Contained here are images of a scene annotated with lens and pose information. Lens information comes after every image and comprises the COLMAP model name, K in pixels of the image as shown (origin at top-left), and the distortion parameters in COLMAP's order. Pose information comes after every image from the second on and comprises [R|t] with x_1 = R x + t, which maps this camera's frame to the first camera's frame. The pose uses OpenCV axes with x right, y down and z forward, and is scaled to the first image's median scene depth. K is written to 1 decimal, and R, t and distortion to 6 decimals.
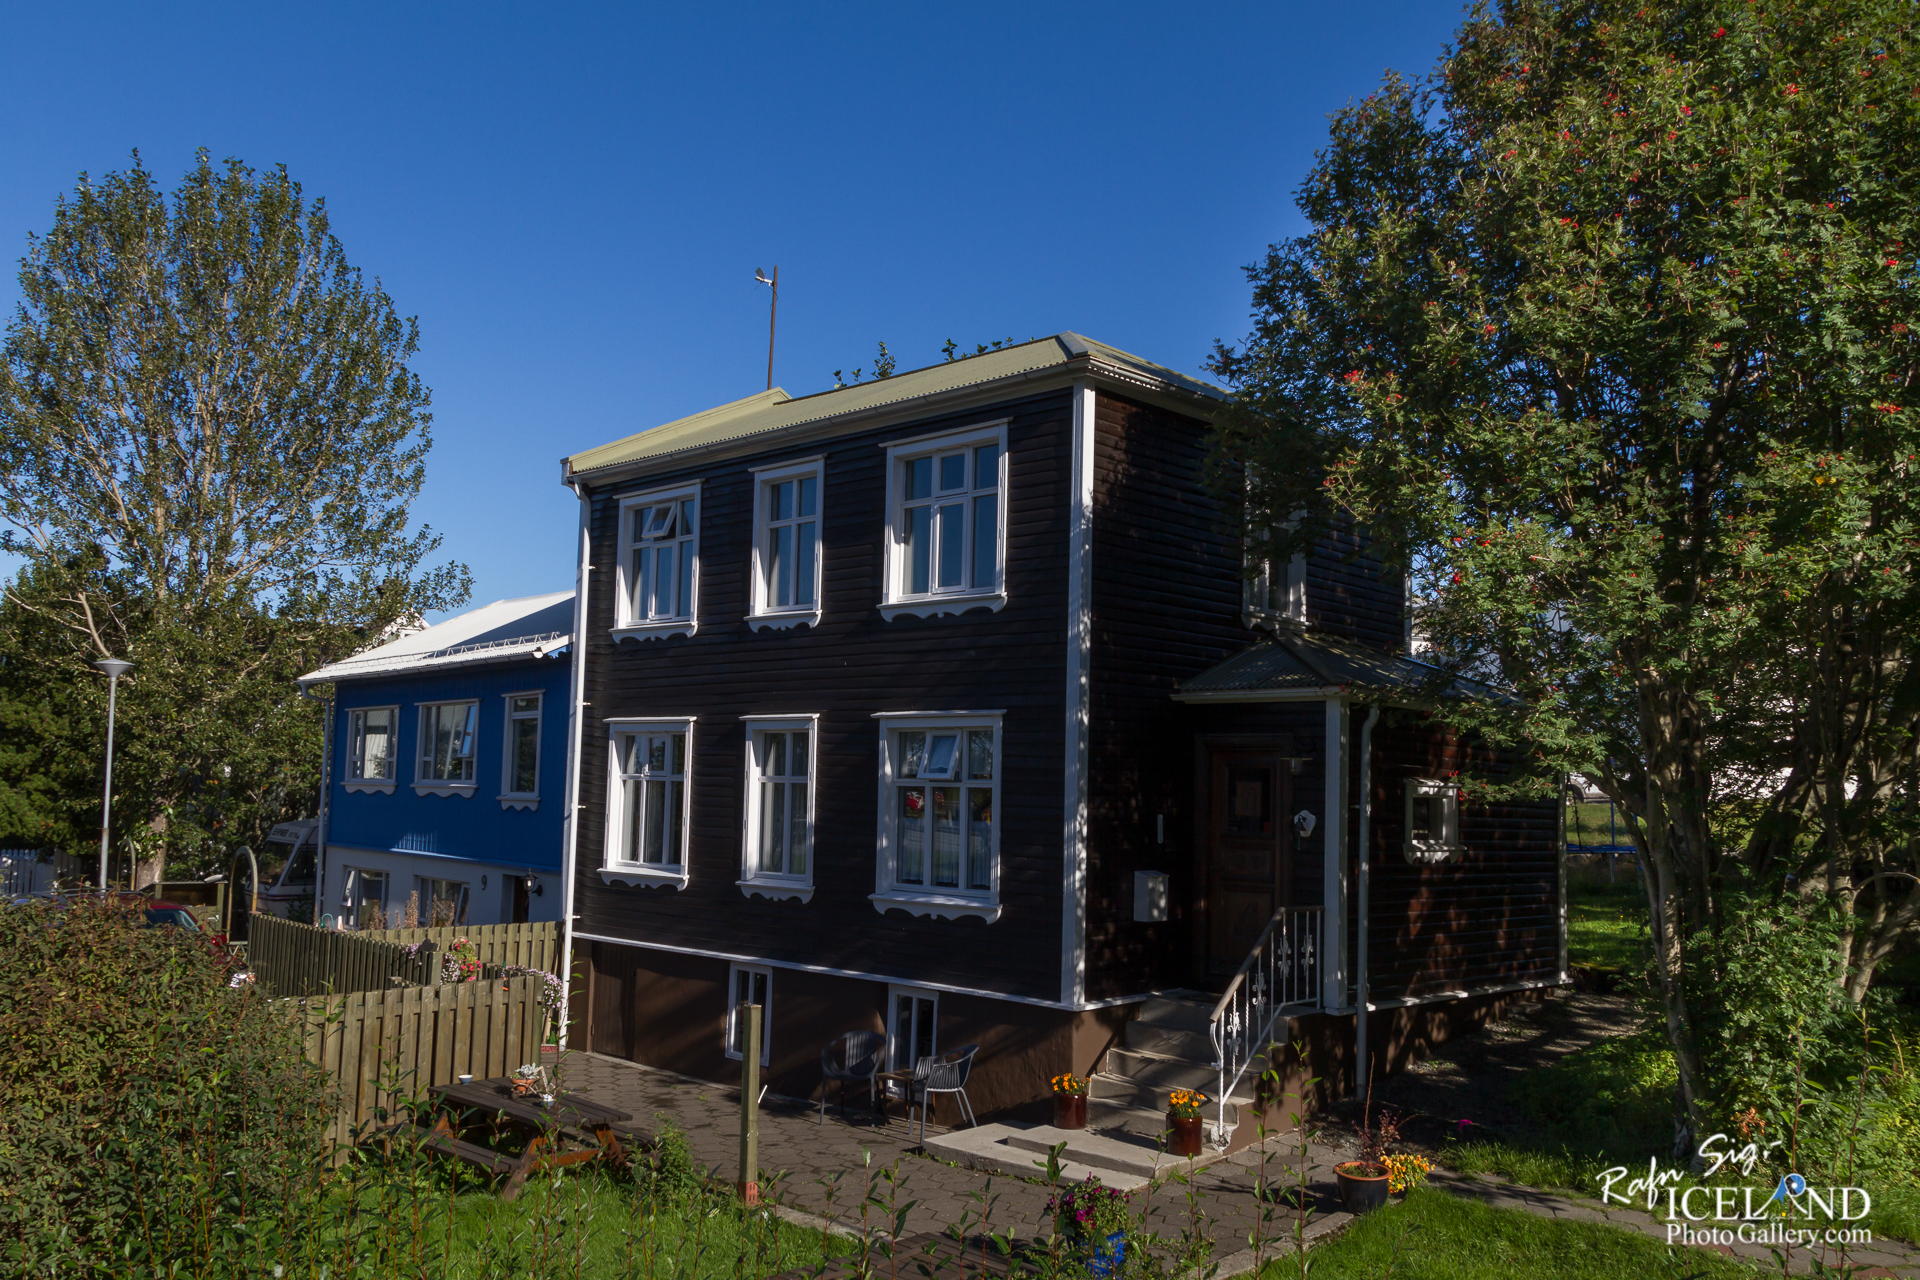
lens RADIAL K [[1598.4, 0, 960.0], [0, 1598.4, 640.0], [0, 0, 1]] dist [0.041056, -0.001552]
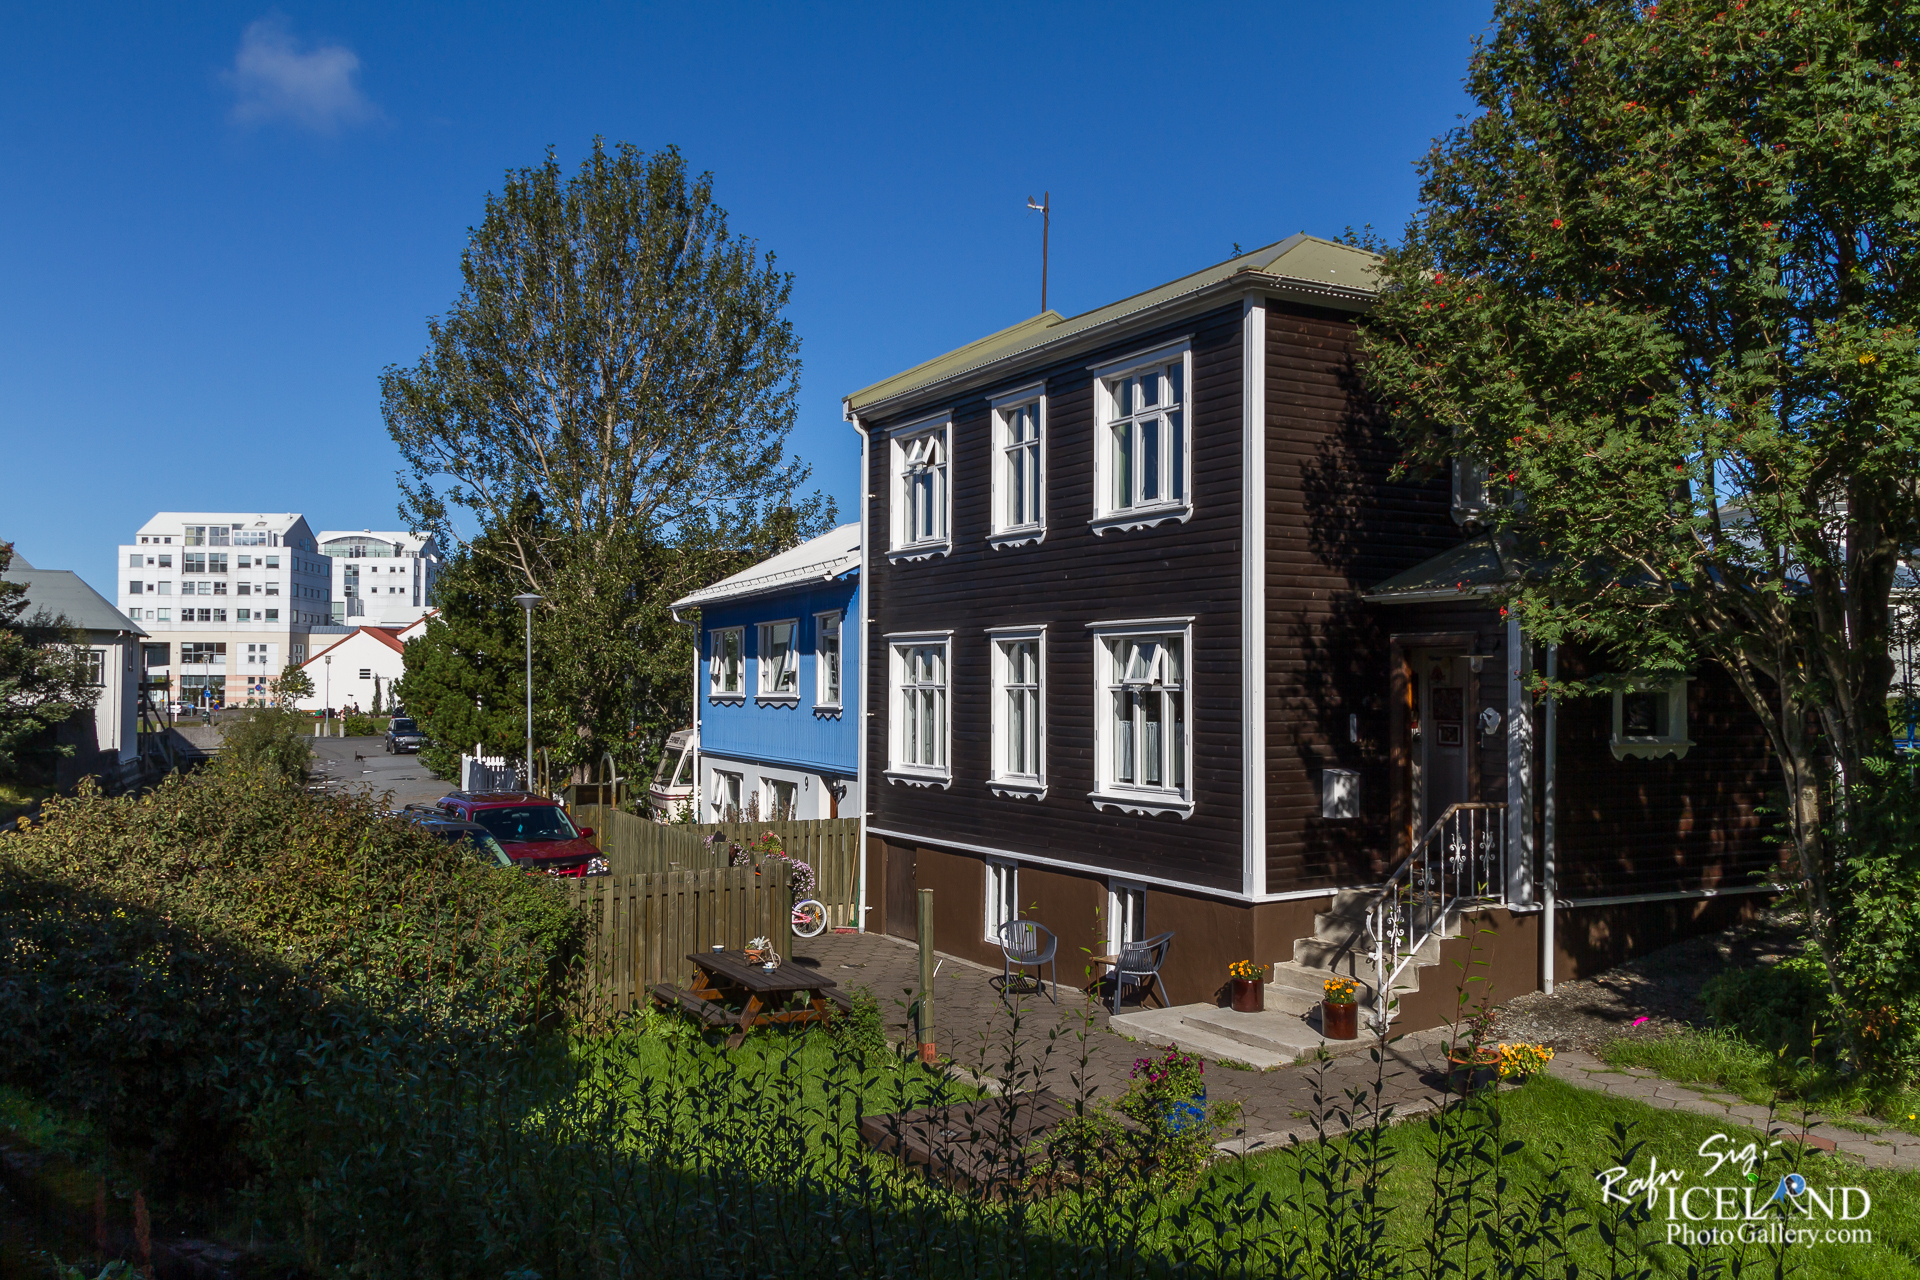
lens RADIAL K [[1623.0, 0, 960.0], [0, 1623.0, 640.0], [0, 0, 1]] dist [-0.000824, 0.000747]
pose [[0.956766, -0.028769, -0.289432, 0.148797], [0.046178, 0.997500, 0.053498, -0.003805], [0.287169, -0.064550, 0.955702, -0.043253]]
